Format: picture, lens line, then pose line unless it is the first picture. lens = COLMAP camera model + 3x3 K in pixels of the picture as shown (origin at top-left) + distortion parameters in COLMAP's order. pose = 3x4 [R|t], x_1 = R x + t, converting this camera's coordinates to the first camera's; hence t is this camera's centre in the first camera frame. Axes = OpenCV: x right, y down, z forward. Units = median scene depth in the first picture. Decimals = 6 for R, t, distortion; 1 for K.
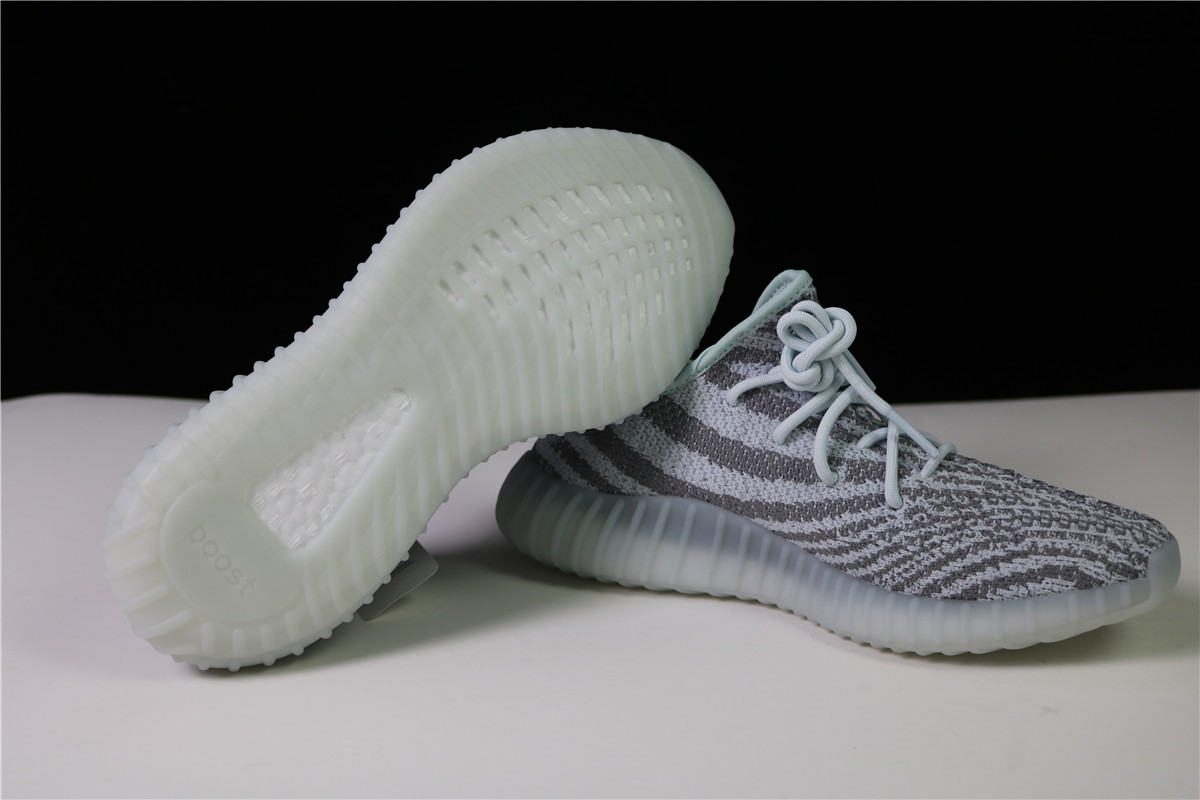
lens RADIAL K [[1300.5, 0, 632.6], [0, 1300.5, 448.3], [0, 0, 1]] dist [-0.062545, 0.000000]
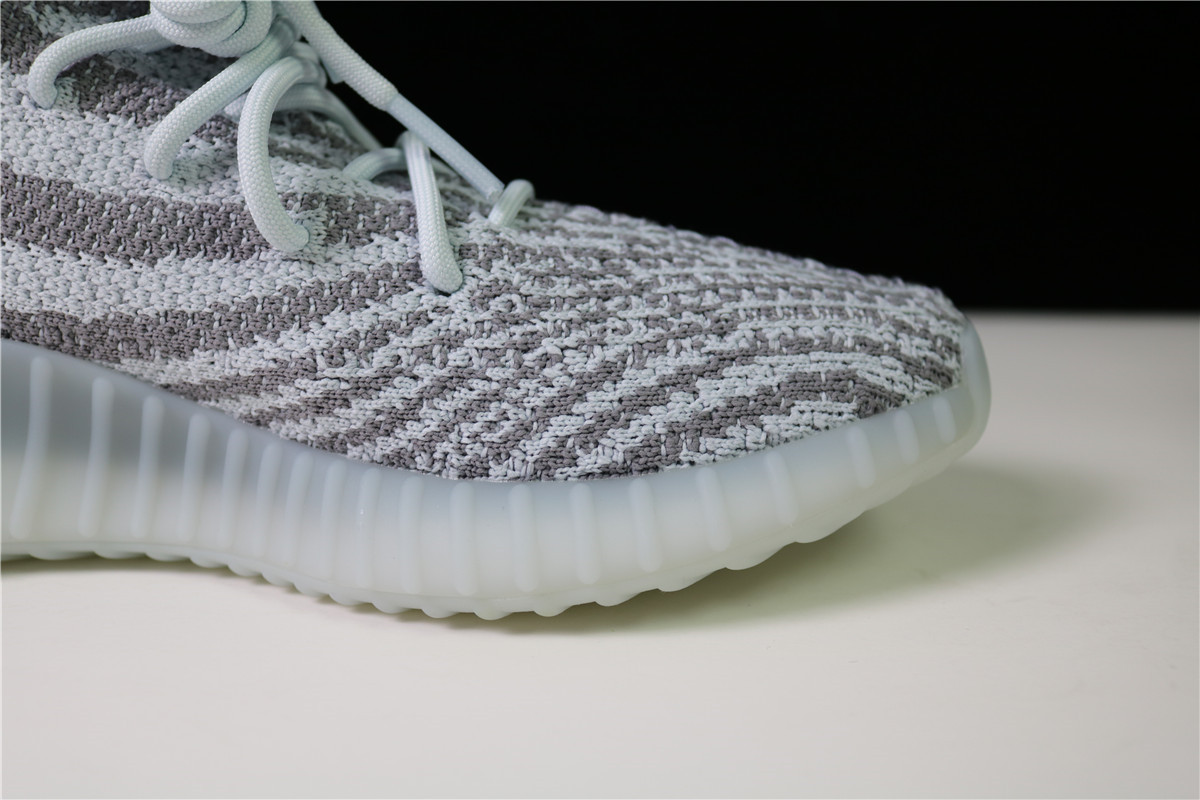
lens RADIAL K [[1089.7, 0, 594.7], [0, 1089.7, 392.3], [0, 0, 1]] dist [-0.095954, 0.035246]
pose [[0.898076, -0.082336, 0.432066, 0.086900], [0.102292, 0.994486, -0.023109, 0.094680], [-0.427781, 0.064950, 0.901546, 0.656838]]
